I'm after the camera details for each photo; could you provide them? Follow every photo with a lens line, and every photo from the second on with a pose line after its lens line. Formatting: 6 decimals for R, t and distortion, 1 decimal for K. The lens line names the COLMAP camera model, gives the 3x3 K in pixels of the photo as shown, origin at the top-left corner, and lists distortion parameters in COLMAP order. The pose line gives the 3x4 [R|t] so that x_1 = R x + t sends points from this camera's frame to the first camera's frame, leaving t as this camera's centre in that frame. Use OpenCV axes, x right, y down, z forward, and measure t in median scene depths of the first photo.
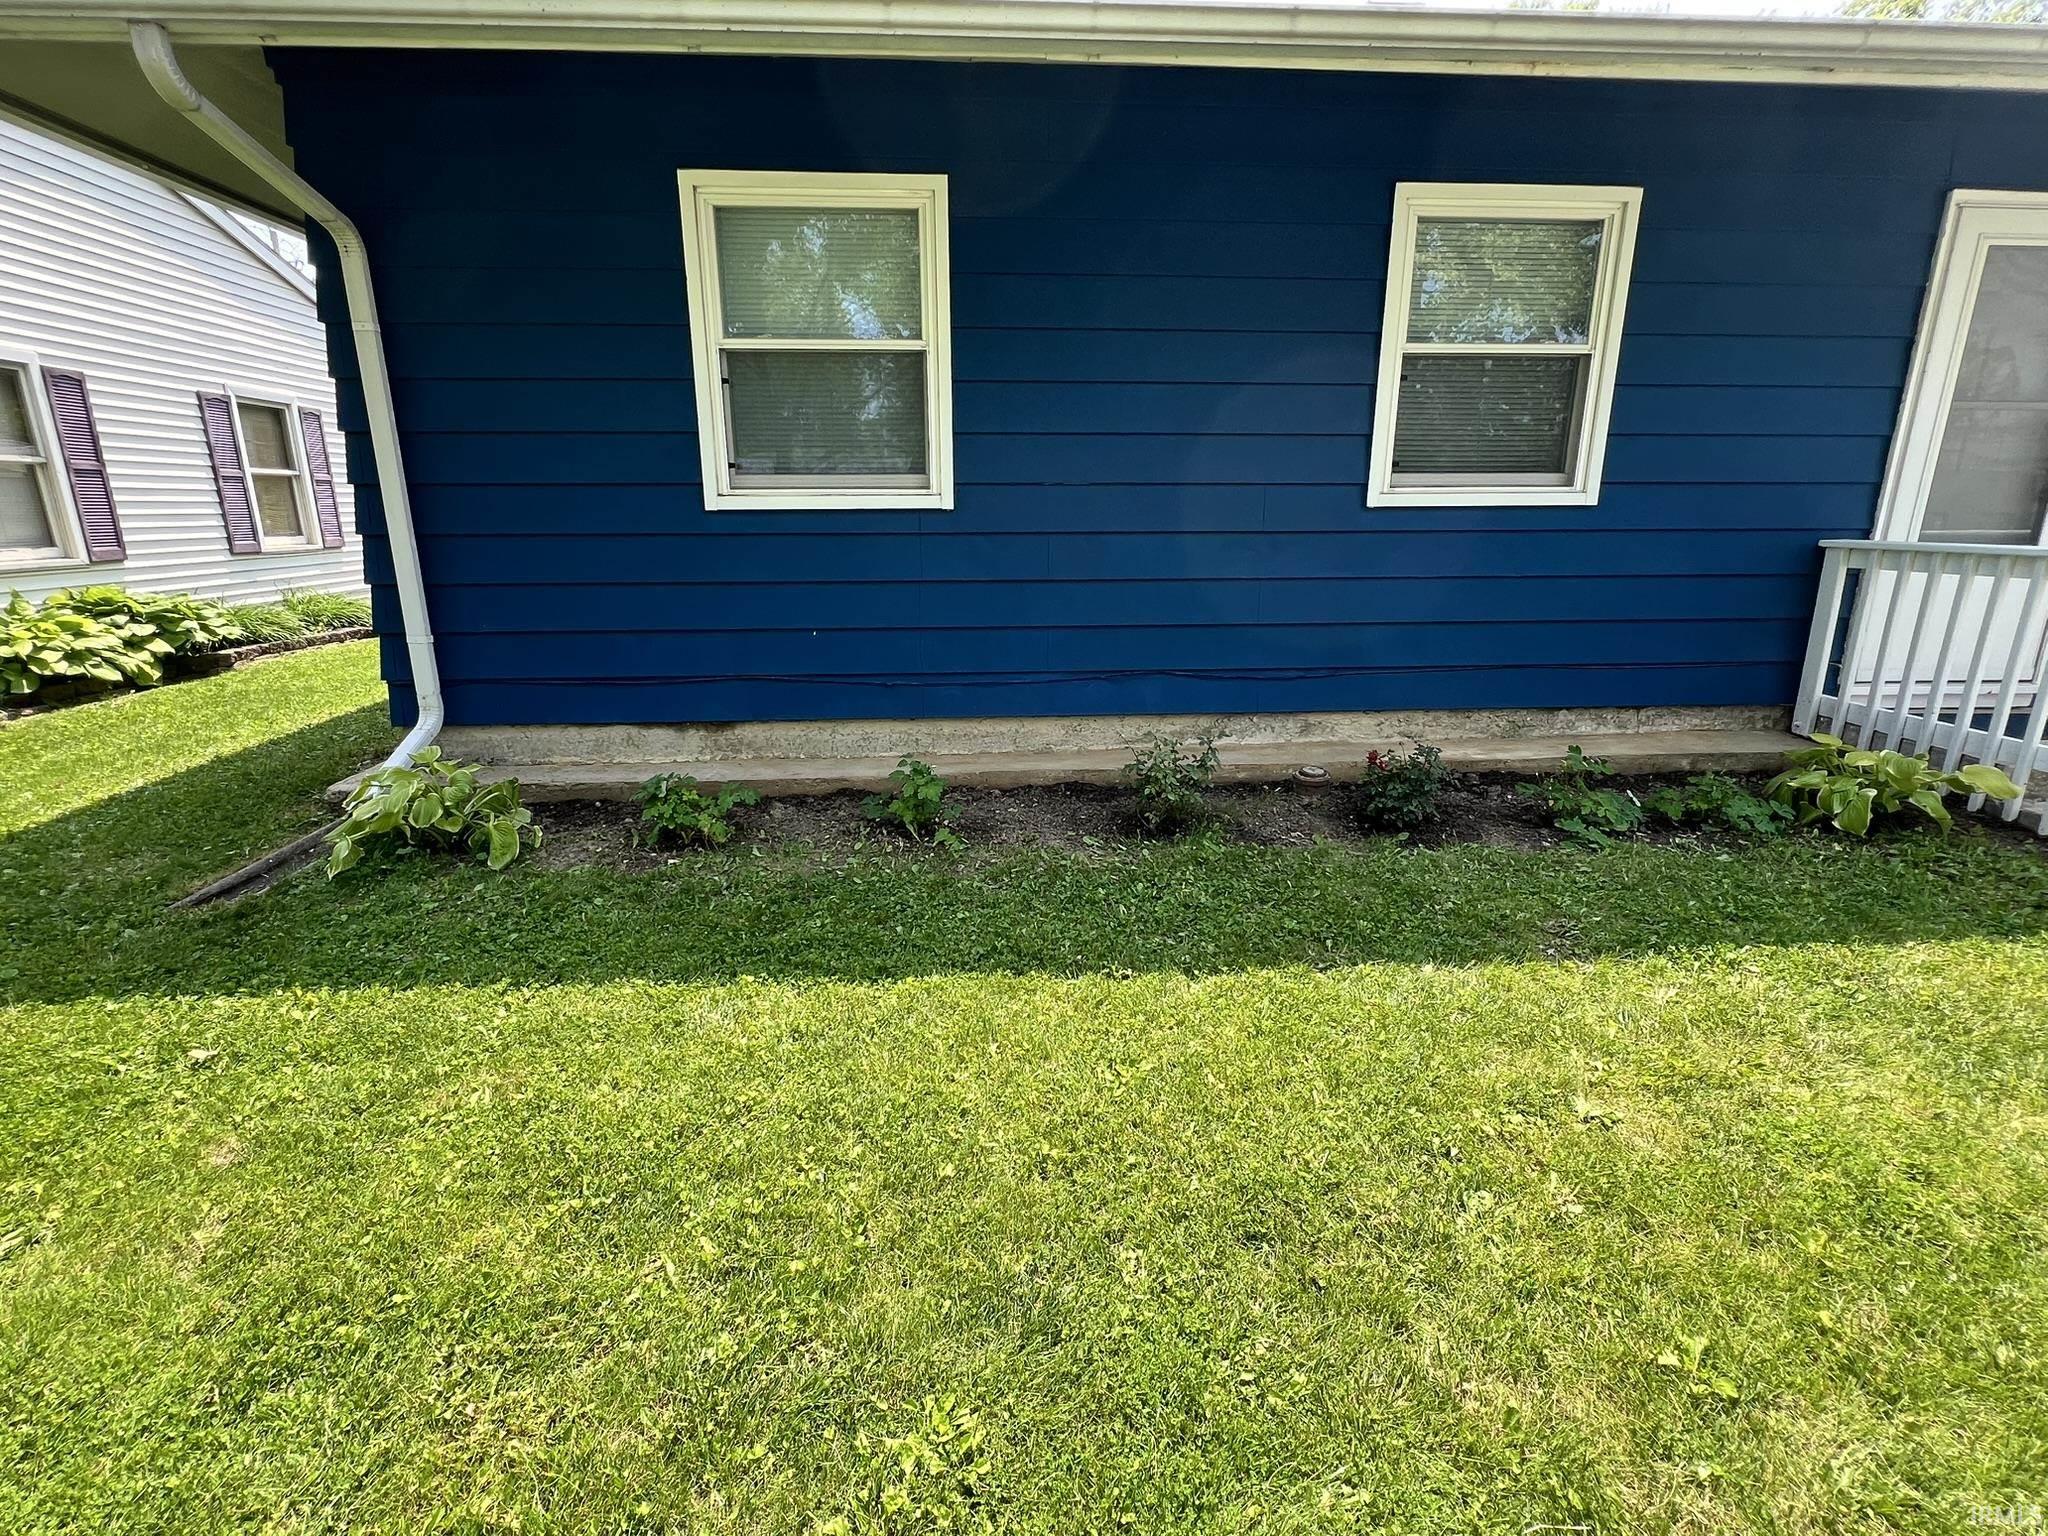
lens RADIAL K [[935.5, 0, 1024.0], [0, 935.5, 768.0], [0, 0, 1]] dist [-0.001044, -0.000176]
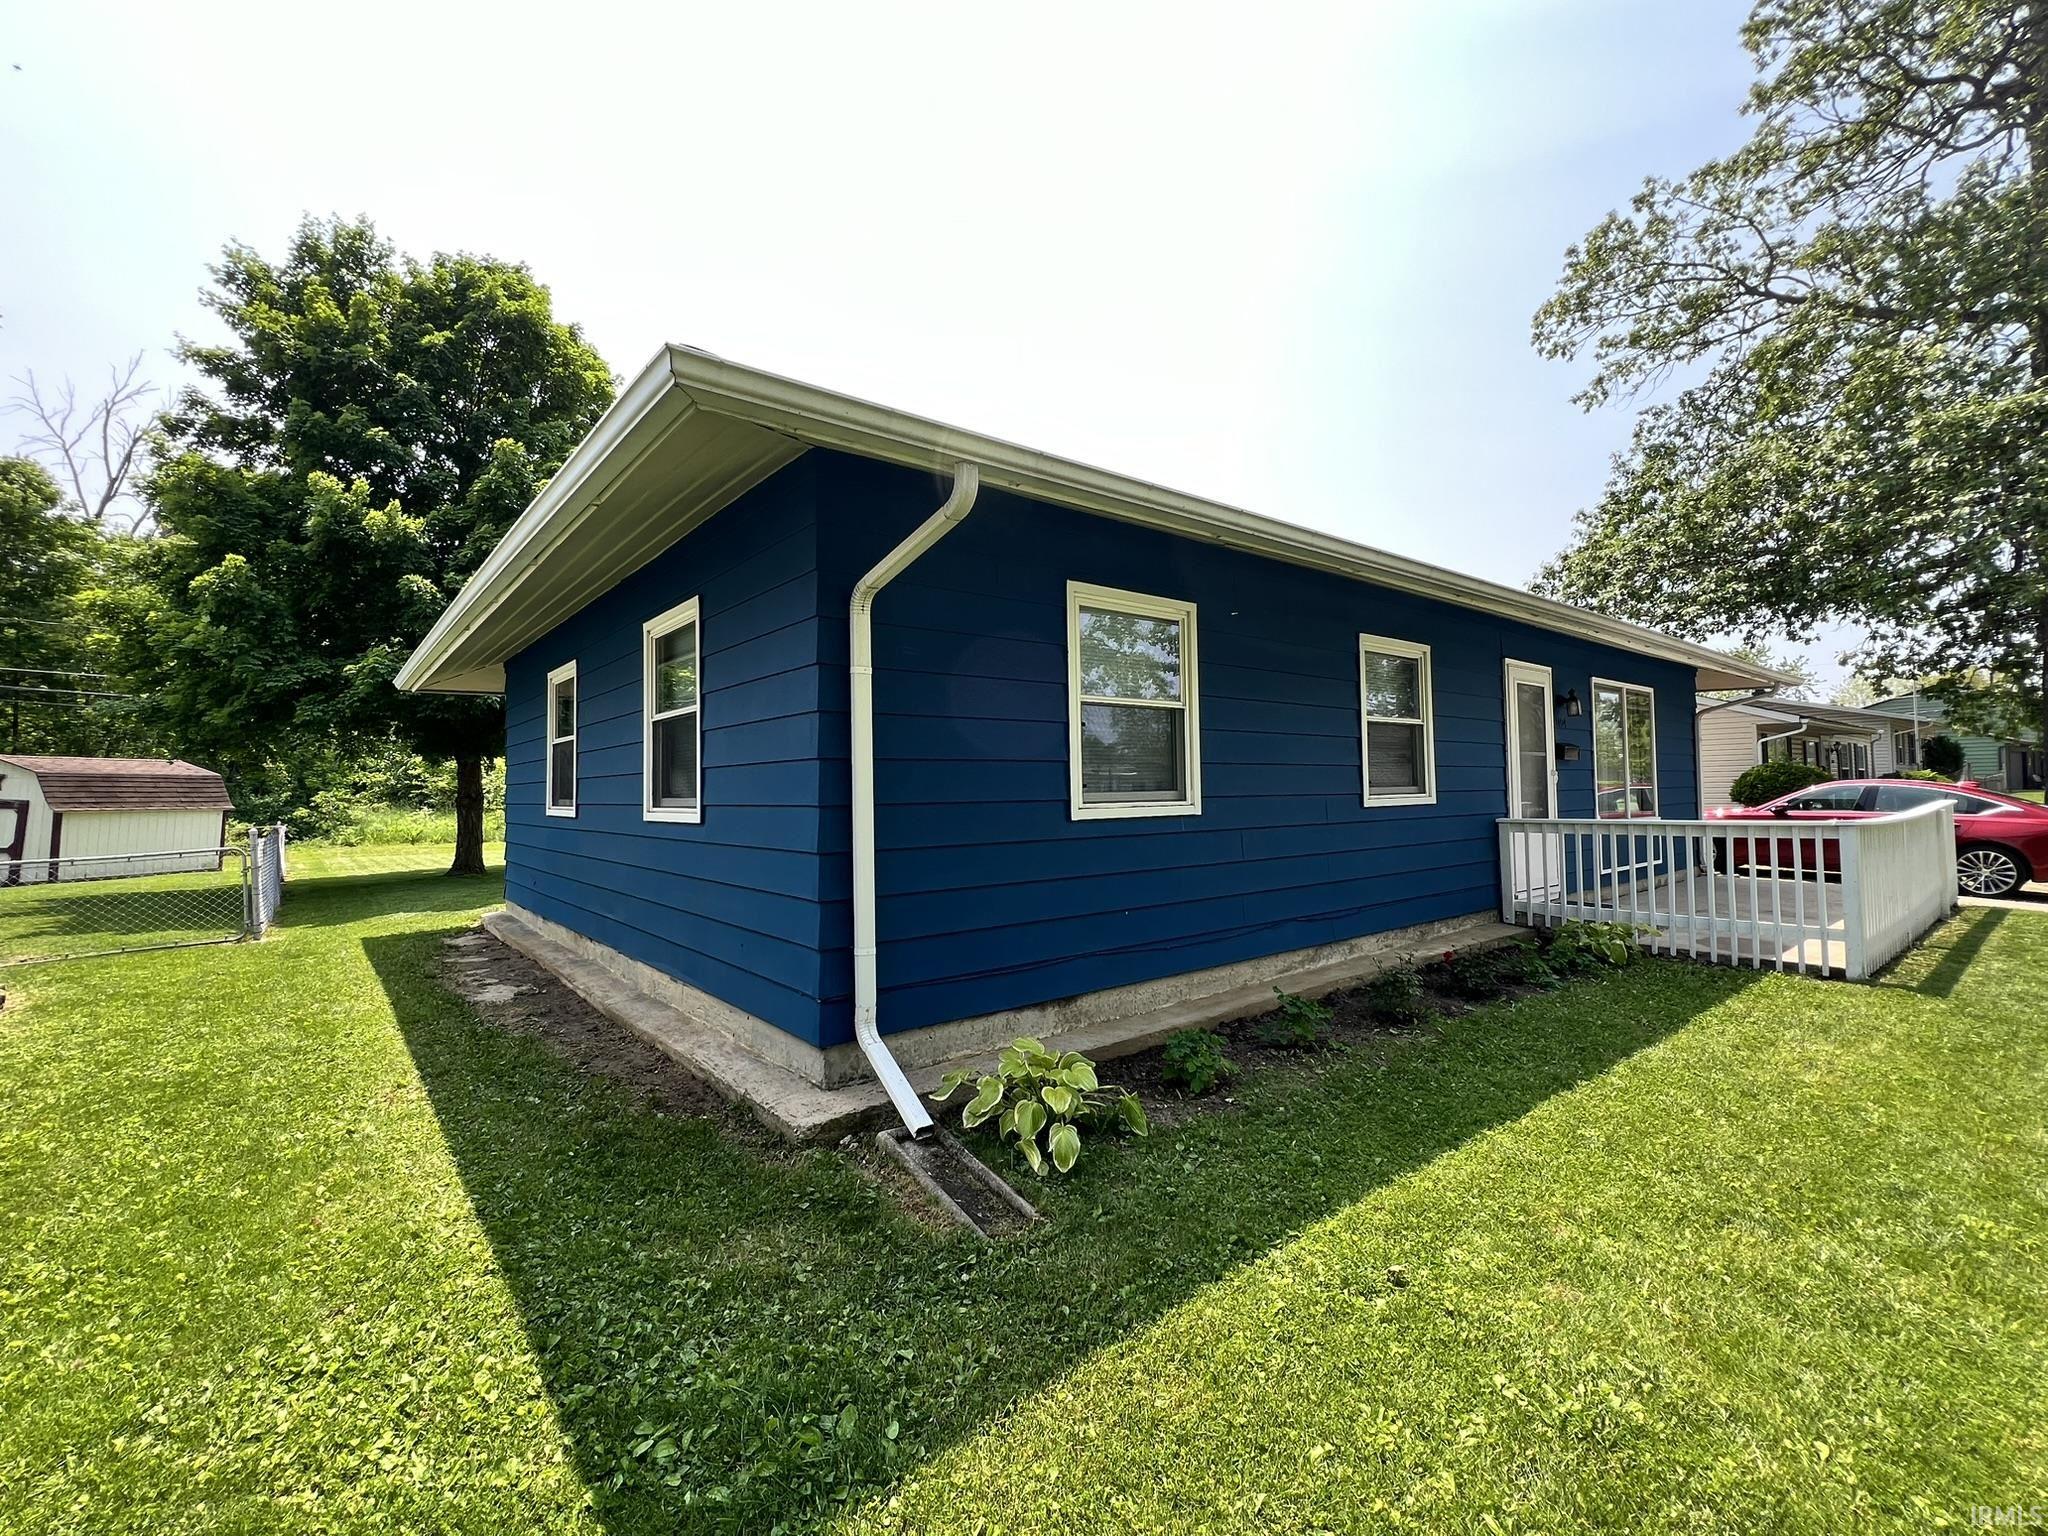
lens RADIAL K [[902.7, 0, 1024.0], [0, 902.7, 768.0], [0, 0, 1]] dist [-0.000365, 0.000054]
pose [[0.816155, 0.004592, 0.577815, -1.019275], [0.165127, 0.956415, -0.240840, -0.060781], [-0.553737, 0.291976, 0.779824, 0.076206]]
